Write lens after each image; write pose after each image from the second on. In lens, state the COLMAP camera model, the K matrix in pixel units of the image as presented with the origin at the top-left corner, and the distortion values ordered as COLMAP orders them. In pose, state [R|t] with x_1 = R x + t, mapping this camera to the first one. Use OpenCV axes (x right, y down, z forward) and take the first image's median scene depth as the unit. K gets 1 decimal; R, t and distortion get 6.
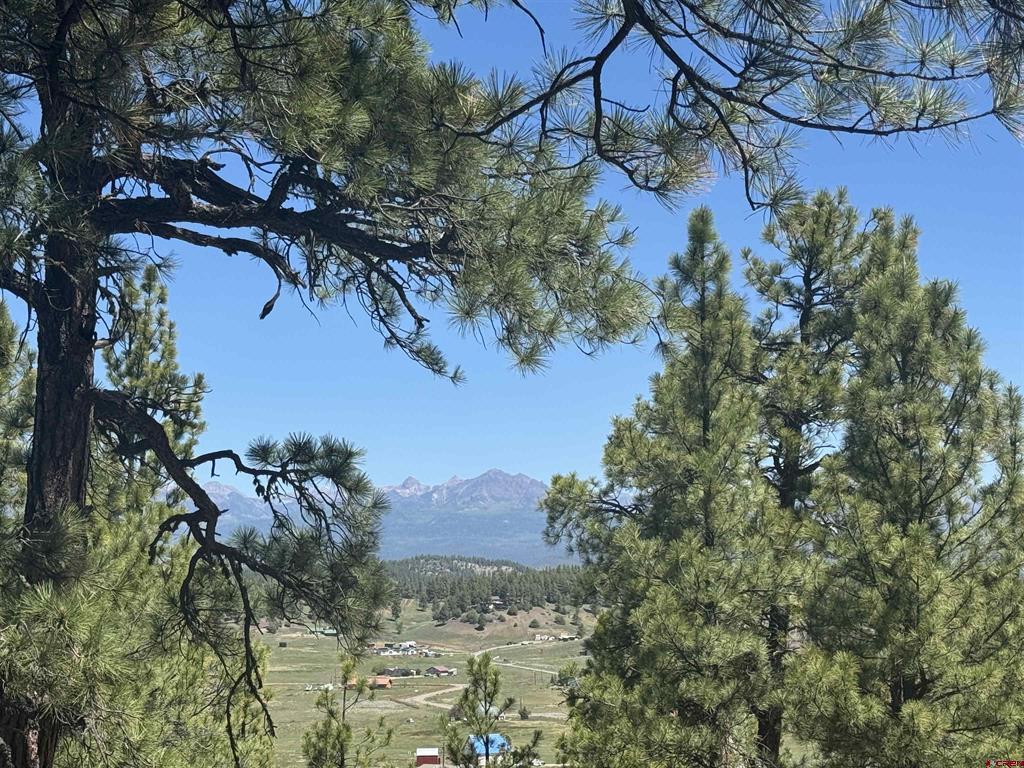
lens RADIAL K [[2019.4, 0, 513.0], [0, 2019.4, 387.9], [0, 0, 1]] dist [0.111094, 0.000000]
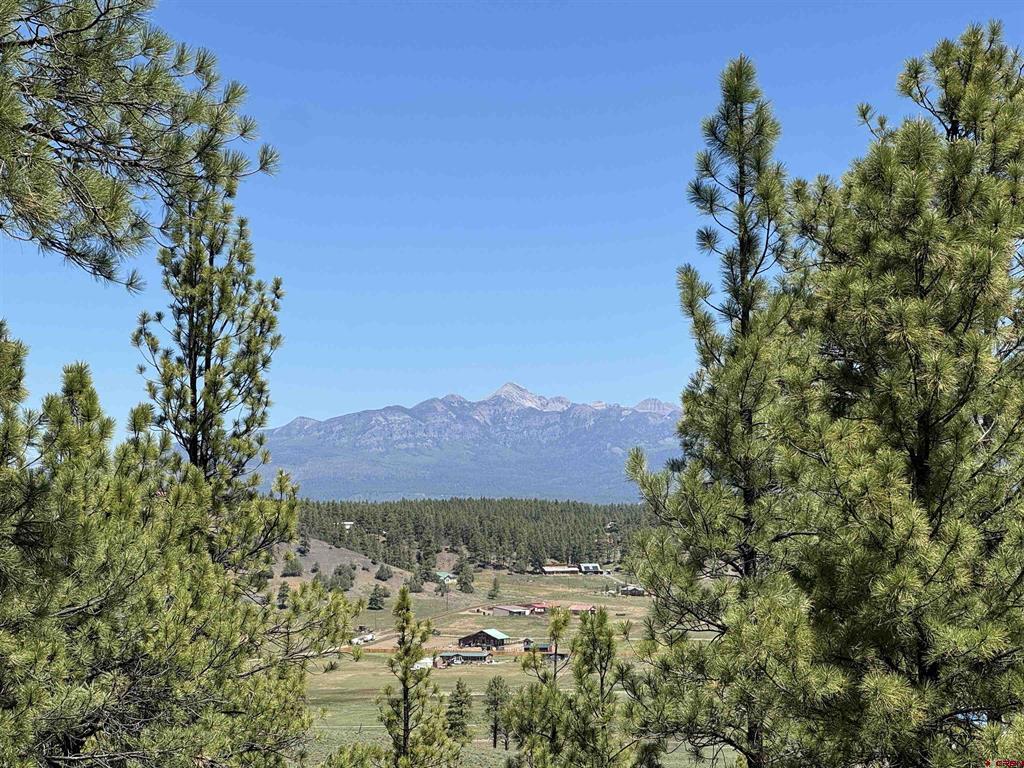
lens RADIAL K [[2433.9, 0, 512.1], [0, 2433.9, 380.5], [0, 0, 1]] dist [0.098761, 0.000000]
pose [[0.971581, -0.013527, -0.236321, 0.232314], [0.022800, 0.999072, 0.036553, 0.000844], [0.235607, -0.040902, 0.970987, 0.035432]]
